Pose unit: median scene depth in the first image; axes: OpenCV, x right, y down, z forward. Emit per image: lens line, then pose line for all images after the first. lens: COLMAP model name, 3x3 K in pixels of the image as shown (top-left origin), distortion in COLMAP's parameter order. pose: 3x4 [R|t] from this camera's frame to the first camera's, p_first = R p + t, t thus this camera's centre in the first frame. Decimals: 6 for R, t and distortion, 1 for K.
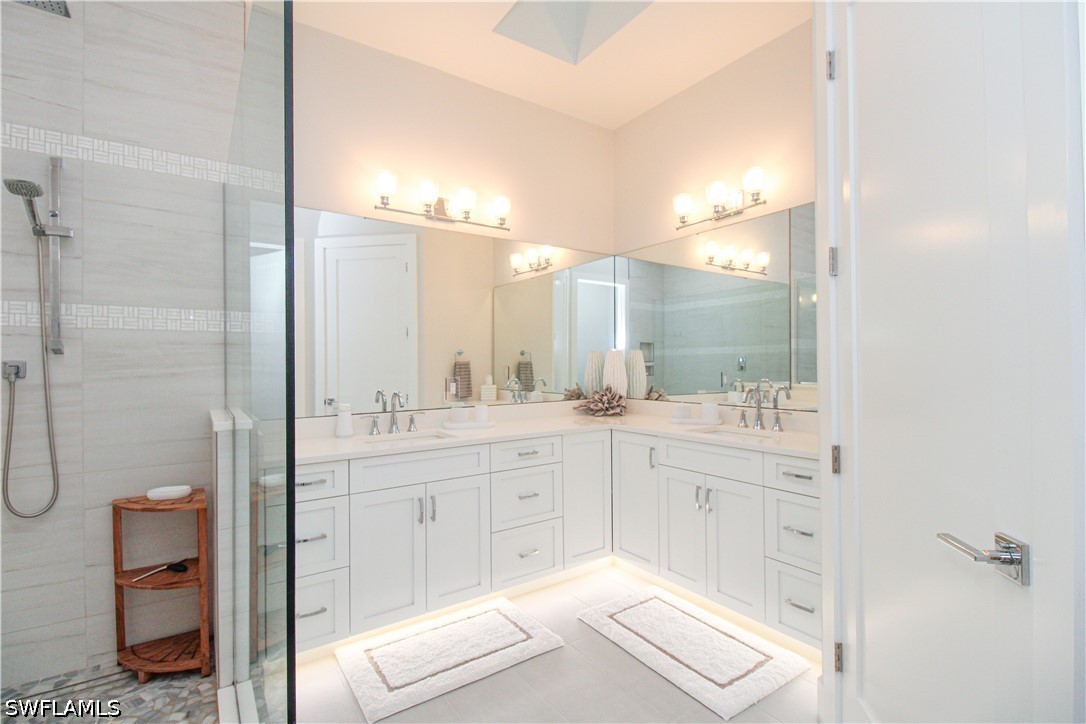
lens RADIAL K [[501.3, 0, 543.0], [0, 501.3, 362.0], [0, 0, 1]] dist [0.017614, -0.014022]
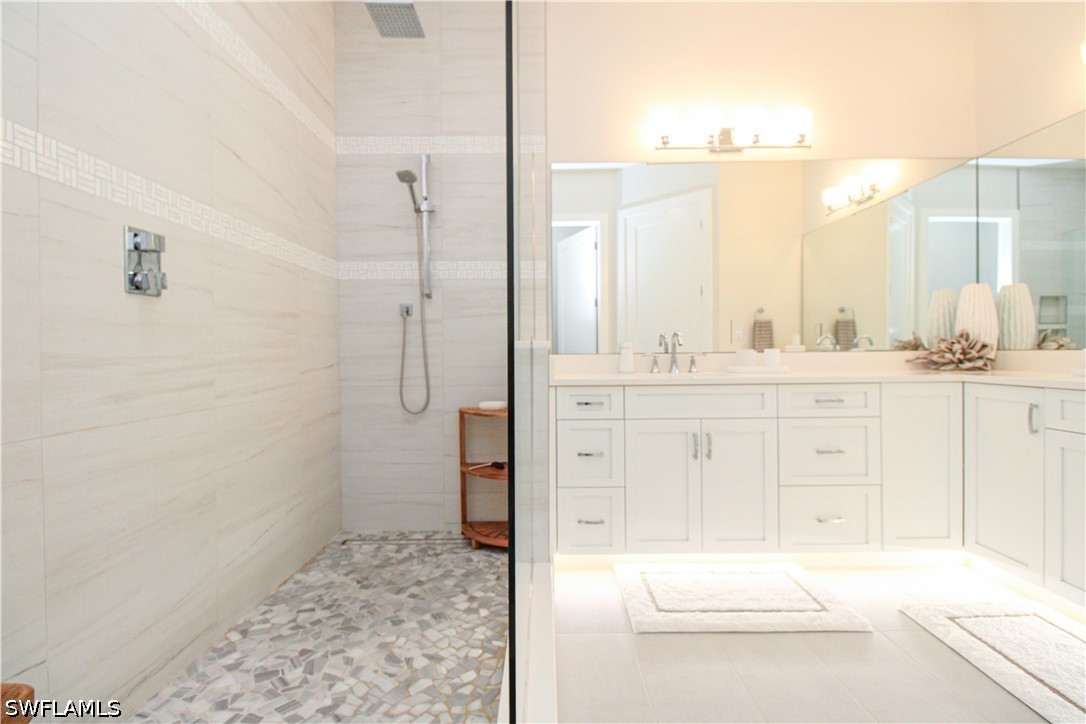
lens RADIAL K [[500.1, 0, 541.1], [0, 500.1, 350.5], [0, 0, 1]] dist [0.014738, -0.012527]
pose [[0.822210, 0.002780, -0.569177, 0.049841], [0.003678, 0.999941, 0.010196, 0.084889], [0.569172, -0.010476, 0.822152, 0.036419]]
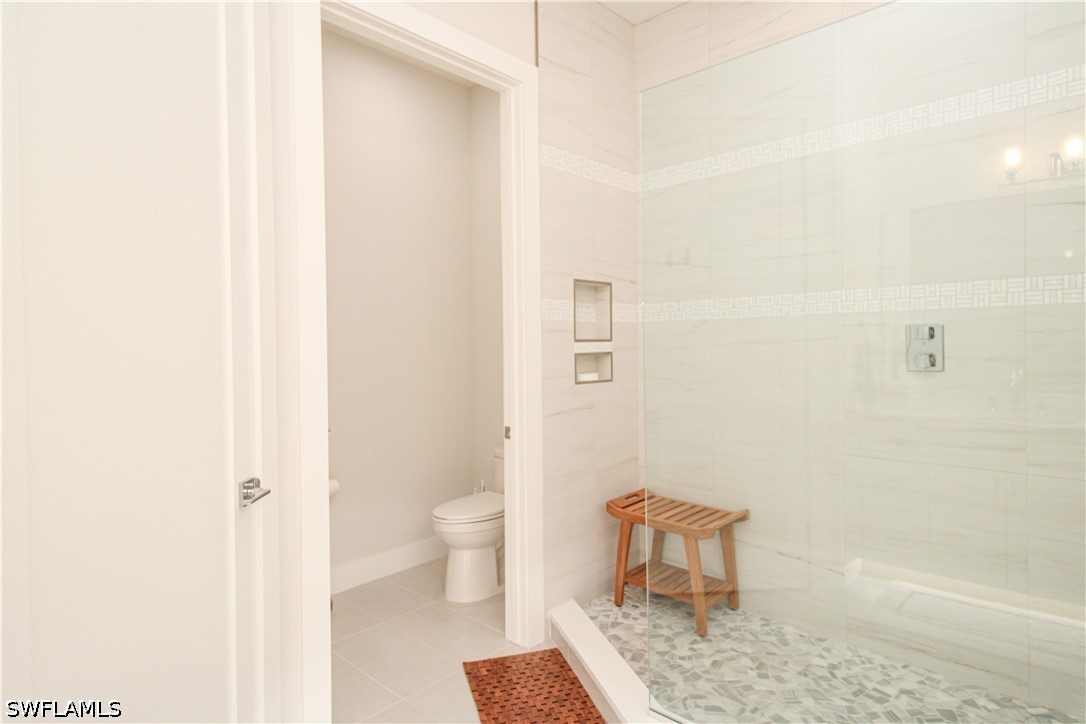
lens RADIAL K [[608.8, 0, 545.8], [0, 608.8, 346.2], [0, 0, 1]] dist [-0.004852, -0.001939]
pose [[-0.974445, 0.020020, -0.223730, 0.124588], [0.021609, 0.999756, -0.004658, -0.011180], [0.223582, -0.009373, -0.974640, 0.937763]]
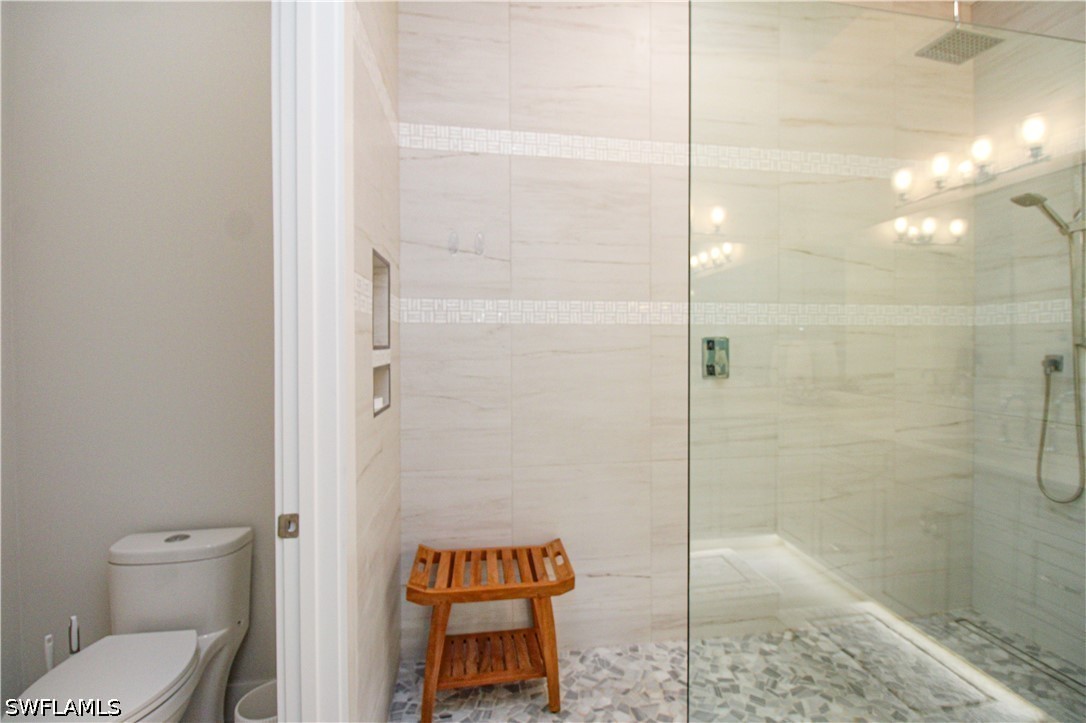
lens RADIAL K [[517.1, 0, 581.9], [0, 517.1, 352.1], [0, 0, 1]] dist [0.002344, -0.013585]
pose [[-0.397145, 0.020360, -0.917530, 0.263660], [0.010269, 0.999790, 0.017741, -0.027659], [0.917698, -0.002376, -0.397271, 0.362598]]
